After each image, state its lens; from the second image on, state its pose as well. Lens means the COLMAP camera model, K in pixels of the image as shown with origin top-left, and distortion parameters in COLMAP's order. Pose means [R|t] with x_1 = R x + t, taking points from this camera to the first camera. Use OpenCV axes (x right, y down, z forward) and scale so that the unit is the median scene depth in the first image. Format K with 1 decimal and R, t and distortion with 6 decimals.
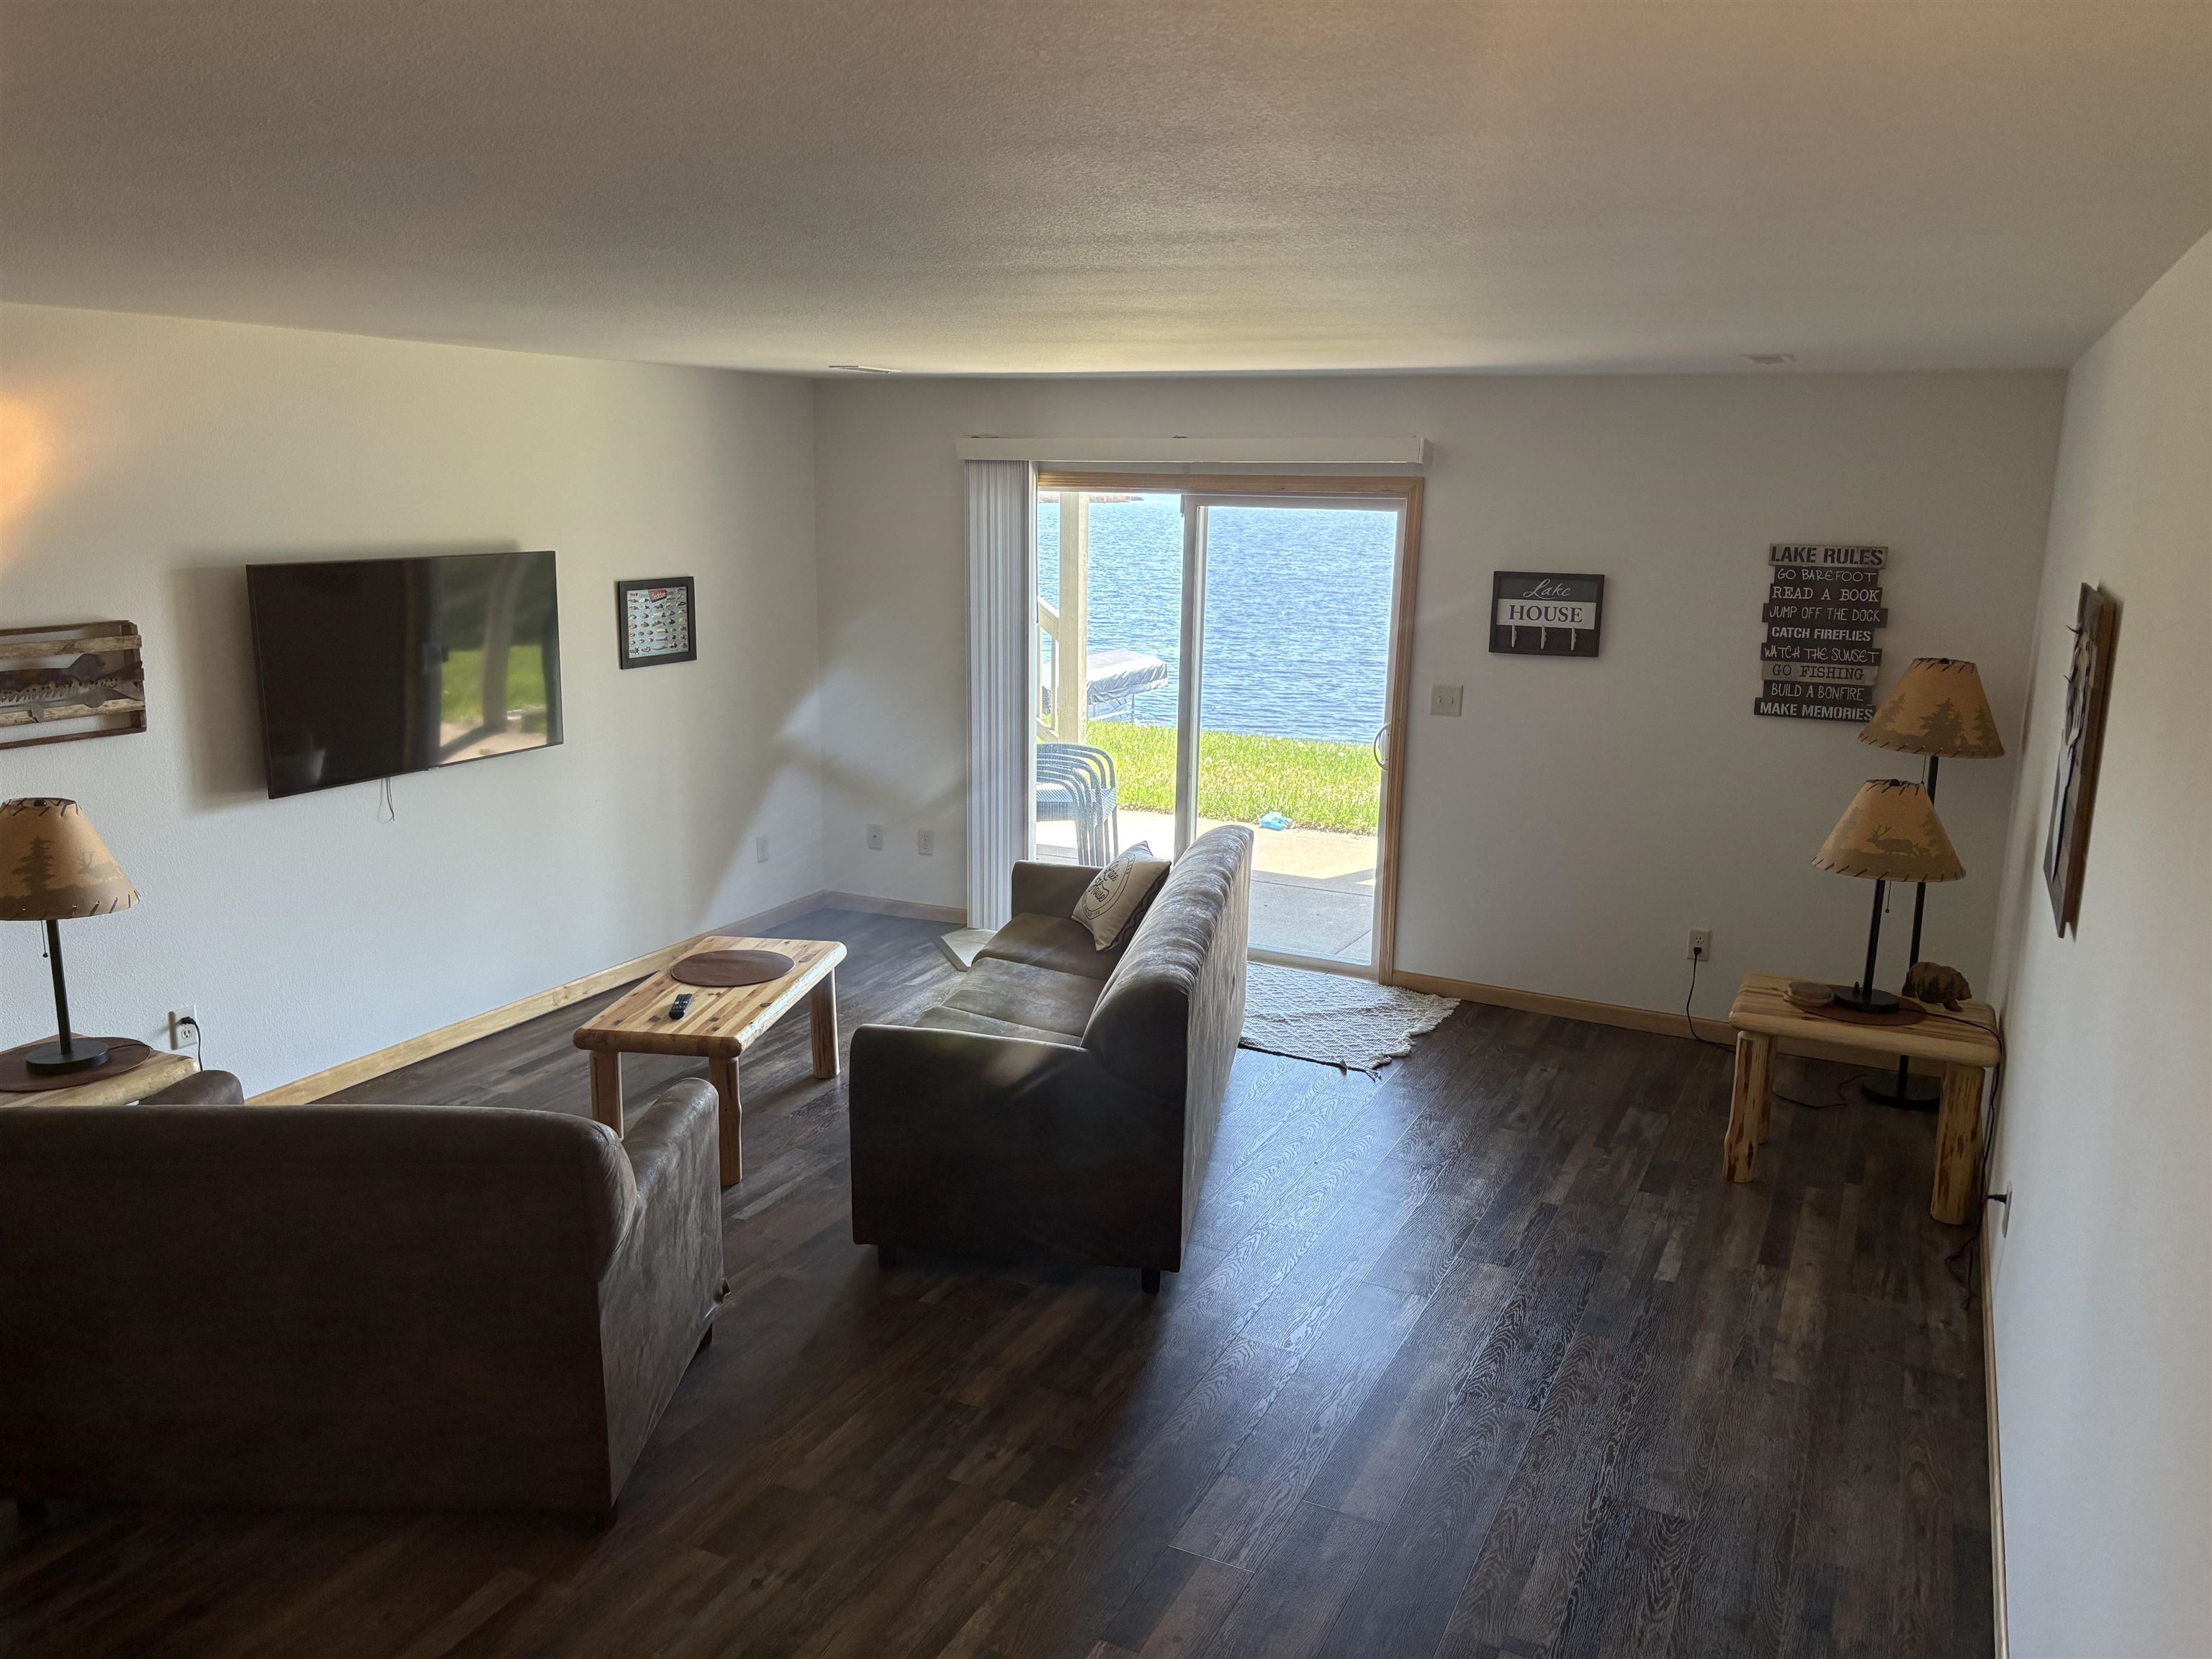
lens RADIAL K [[1681.0, 0, 1106.2], [0, 1681.0, 832.1], [0, 0, 1]] dist [0.037039, -0.027852]
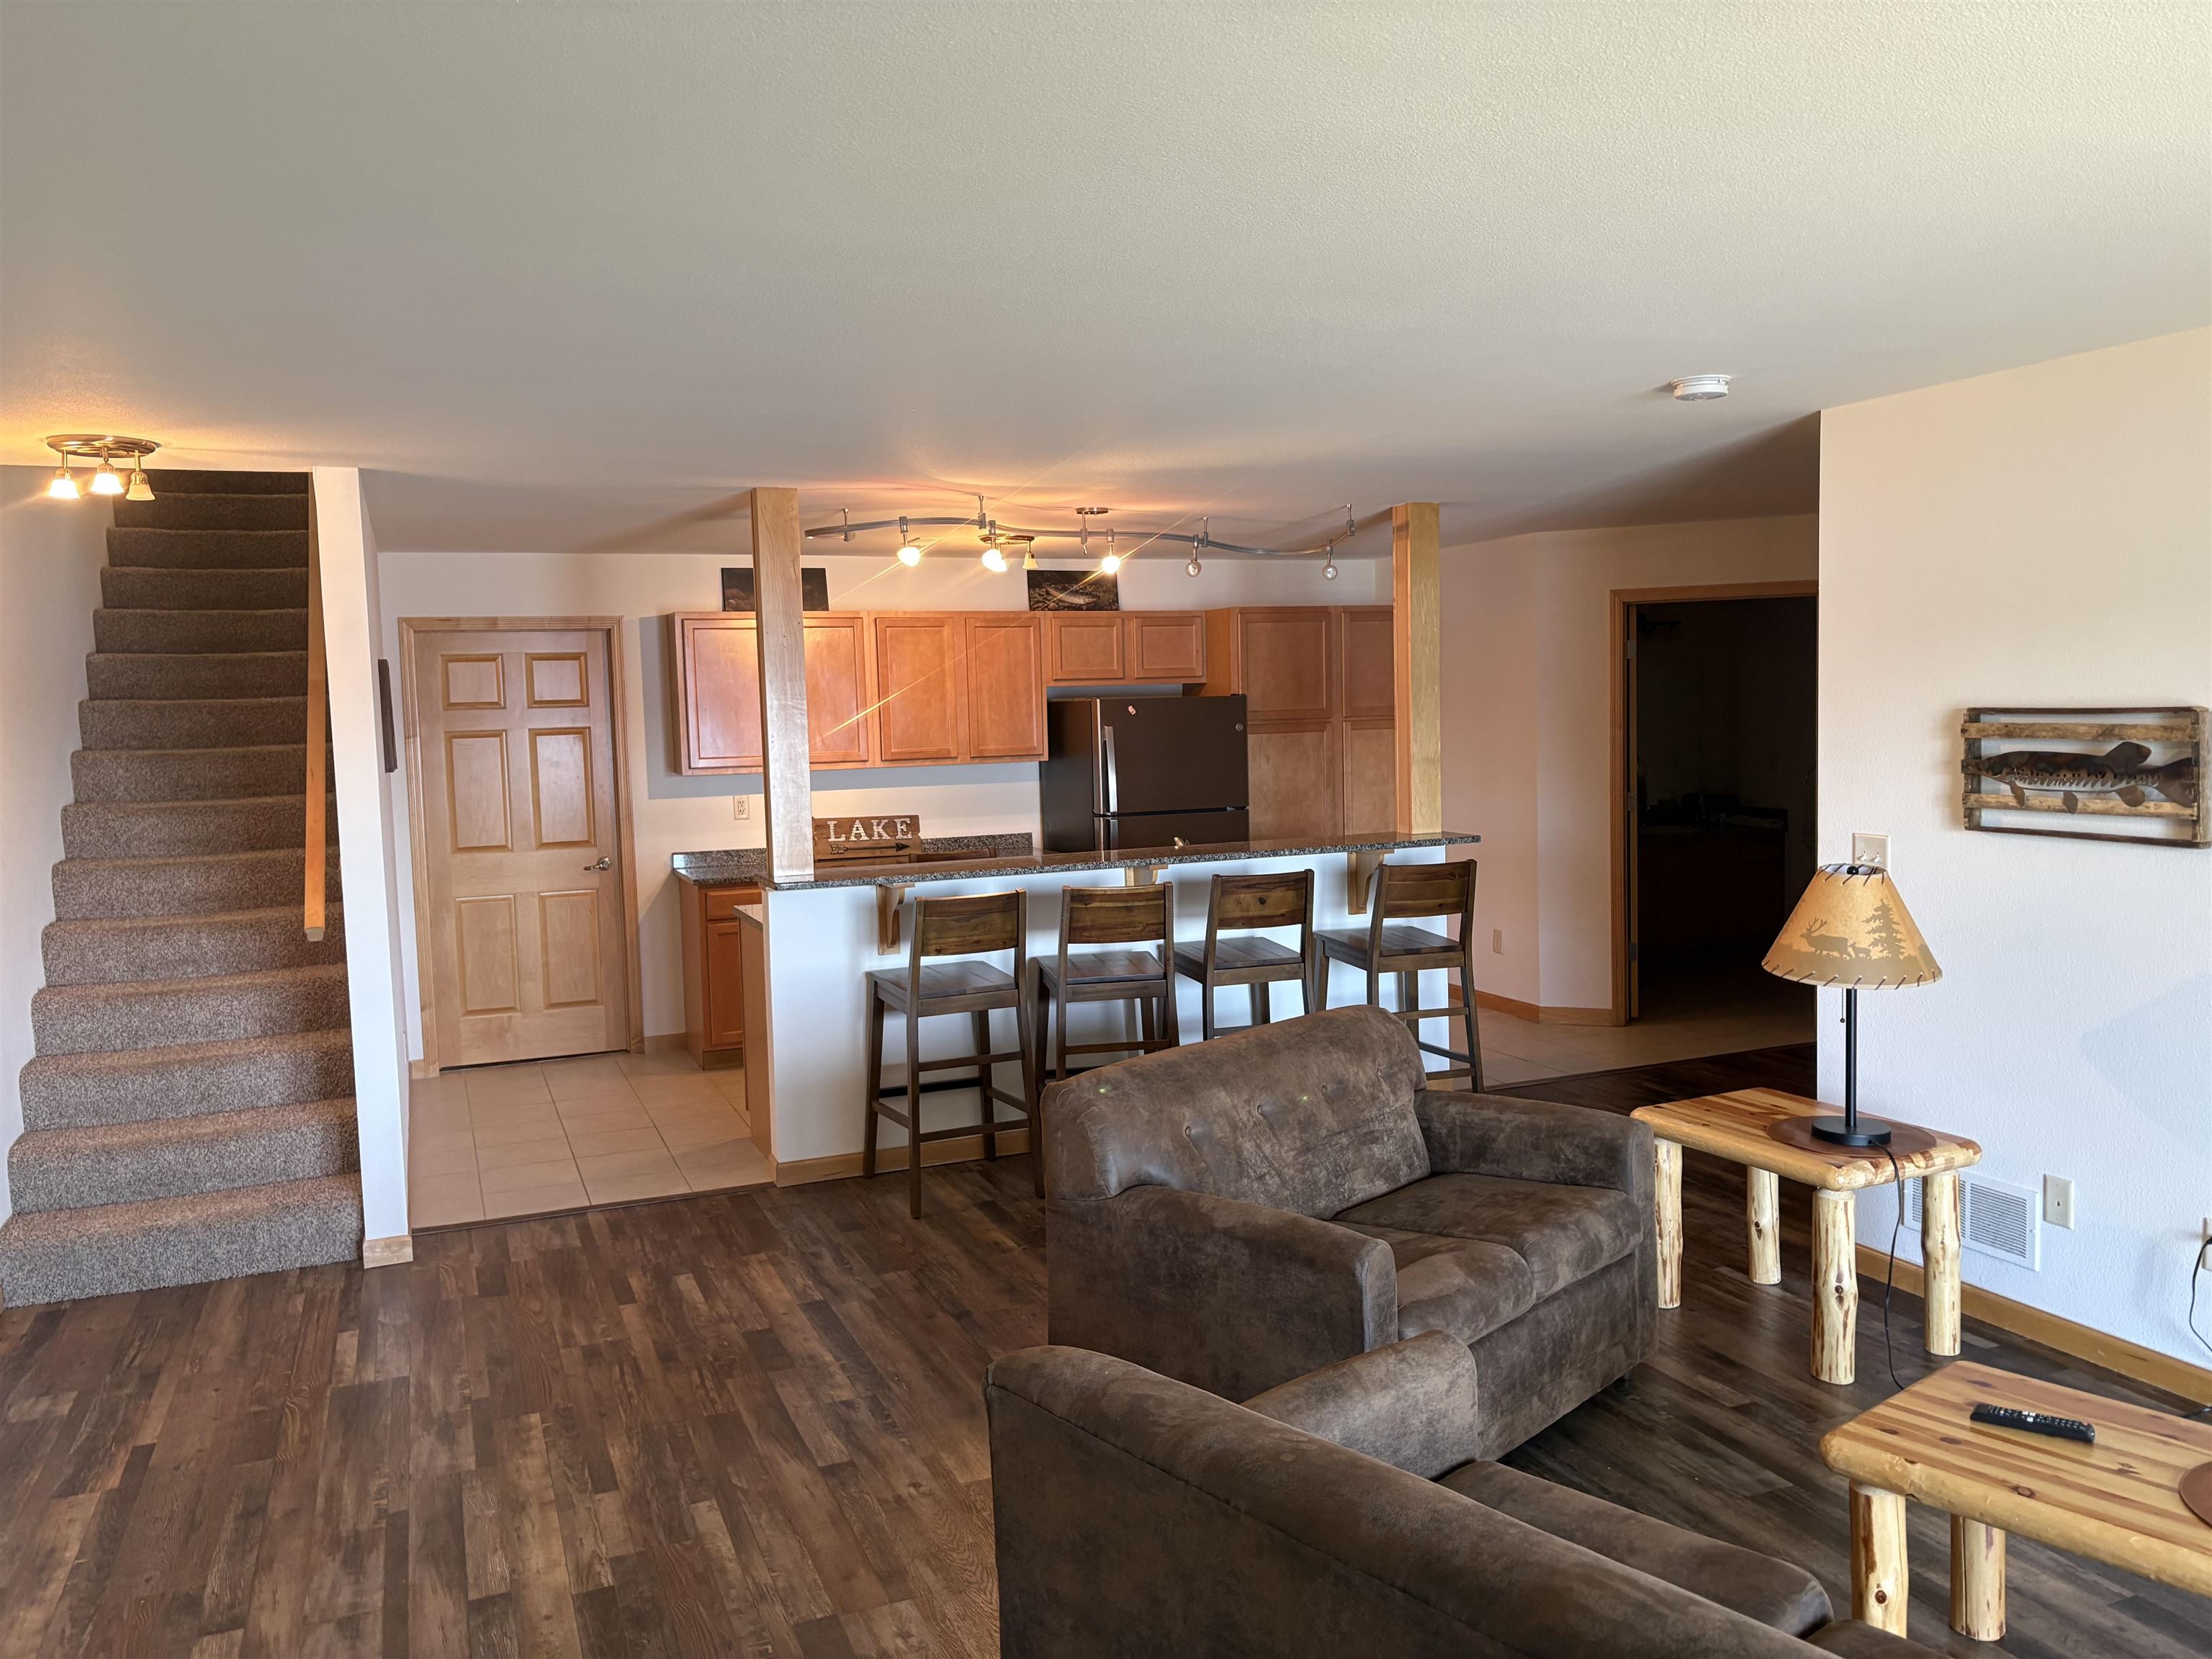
lens RADIAL K [[1681.0, 0, 1107.5], [0, 1681.0, 823.4], [0, 0, 1]] dist [0.037039, -0.027852]
pose [[-0.653858, 0.069025, -0.753462, 0.358042], [-0.130686, 0.970560, 0.202324, -0.163870], [0.745245, 0.230758, -0.625588, 1.113461]]
